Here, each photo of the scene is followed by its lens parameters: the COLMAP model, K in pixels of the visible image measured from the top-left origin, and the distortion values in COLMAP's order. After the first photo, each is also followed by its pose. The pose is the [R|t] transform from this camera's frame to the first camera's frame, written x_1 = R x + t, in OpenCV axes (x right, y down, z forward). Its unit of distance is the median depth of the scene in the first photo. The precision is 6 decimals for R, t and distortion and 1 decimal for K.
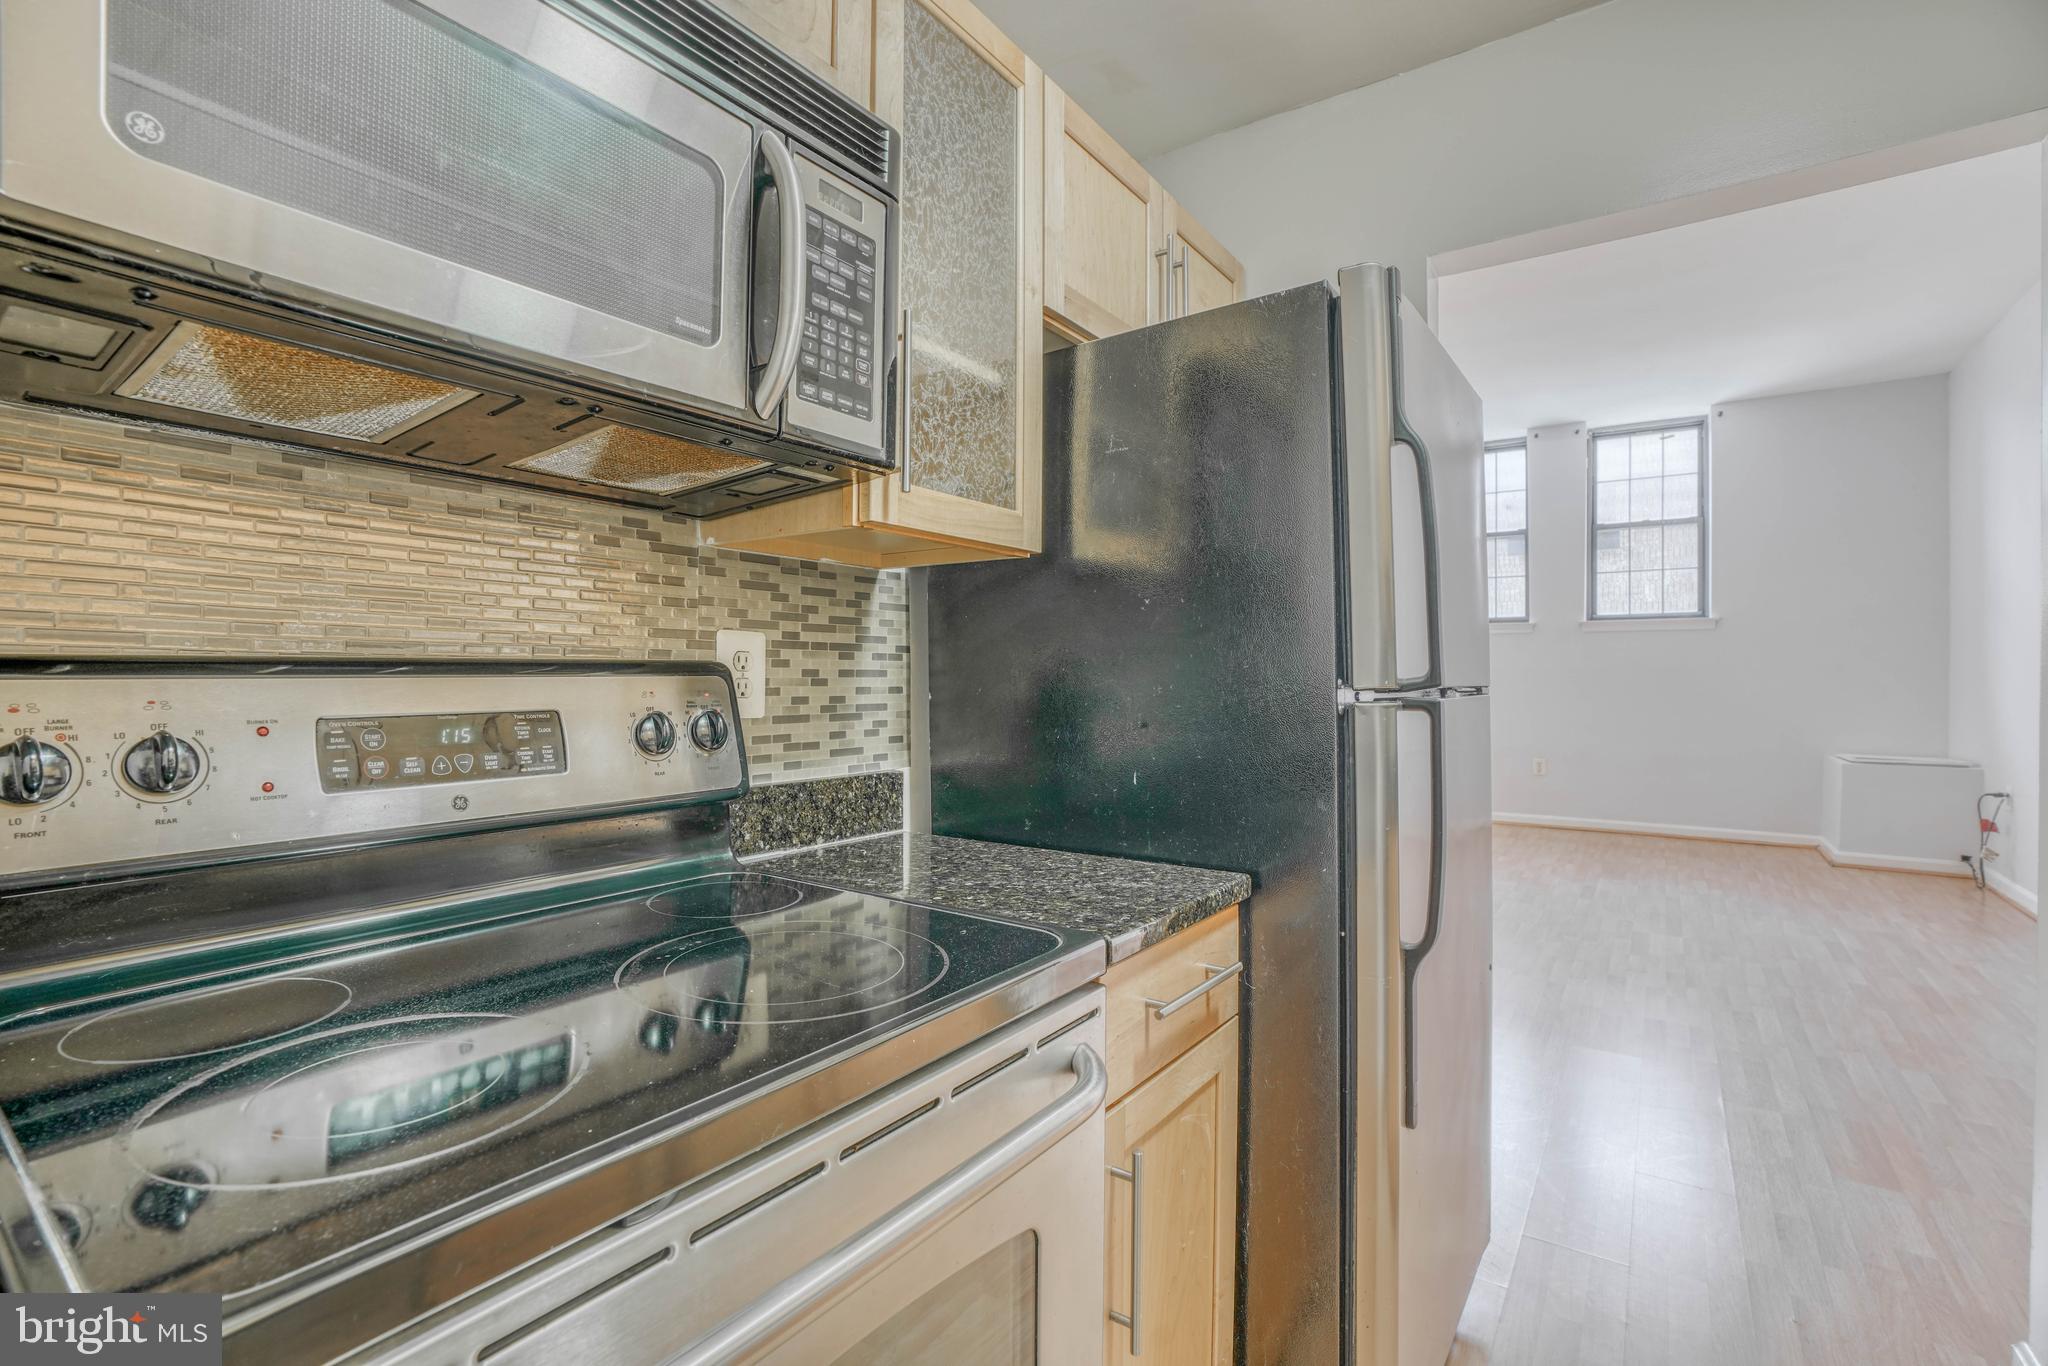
lens RADIAL K [[948.1, 0, 992.7], [0, 948.1, 683.2], [0, 0, 1]] dist [-0.066276, 0.023541]
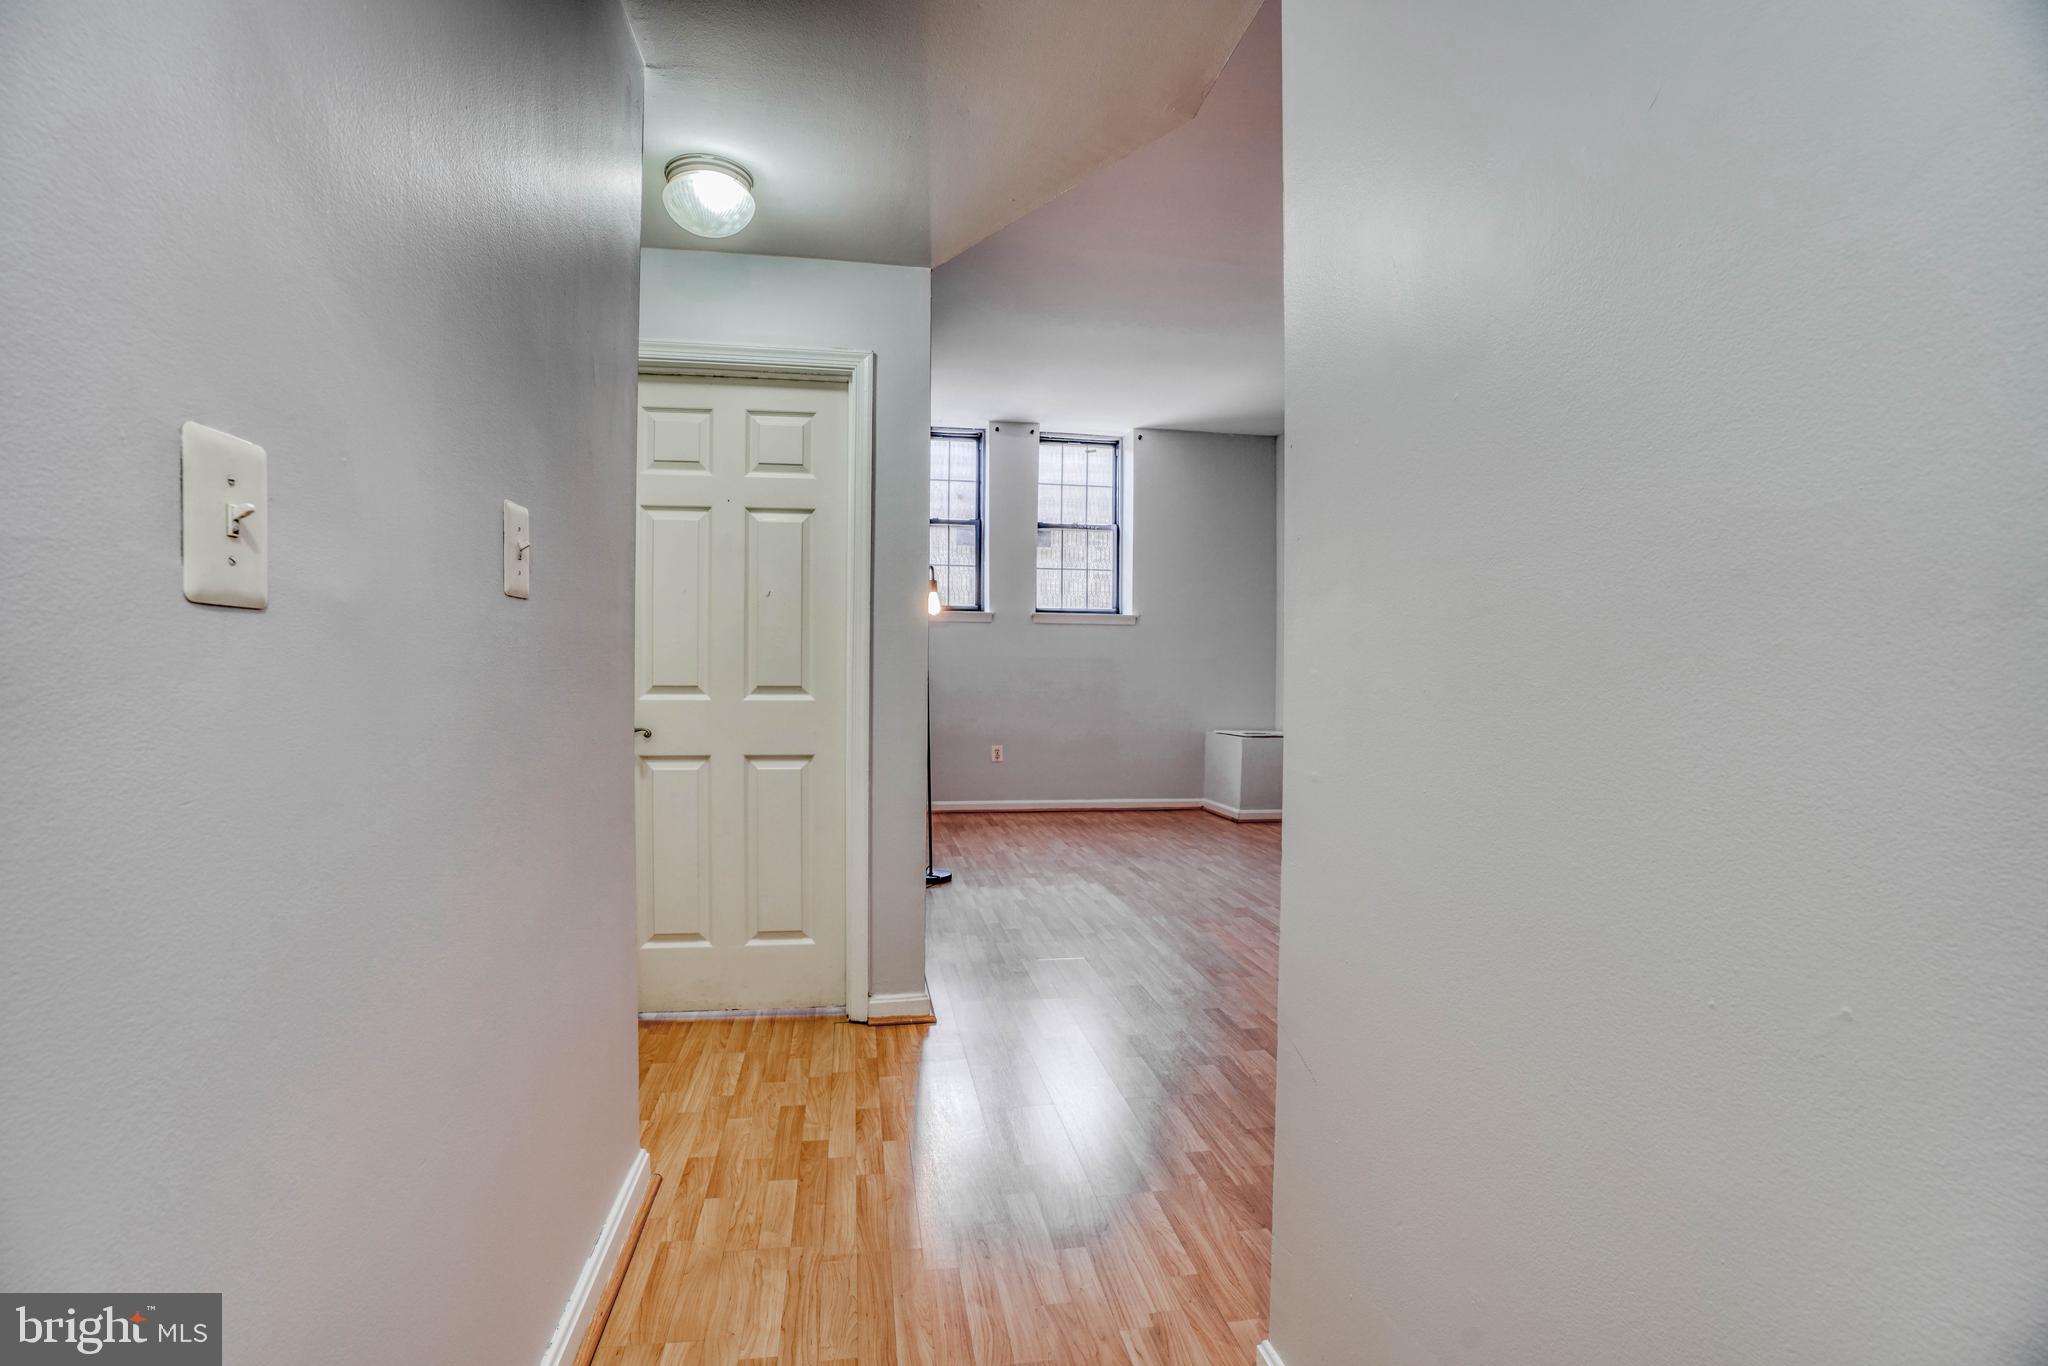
lens RADIAL K [[957.0, 0, 1006.5], [0, 957.0, 681.1], [0, 0, 1]] dist [-0.065780, 0.024961]
pose [[0.697702, -0.004265, 0.716375, -0.444183], [-0.003421, 0.999951, 0.009285, 0.000518], [-0.716380, -0.008929, 0.697653, 0.721863]]
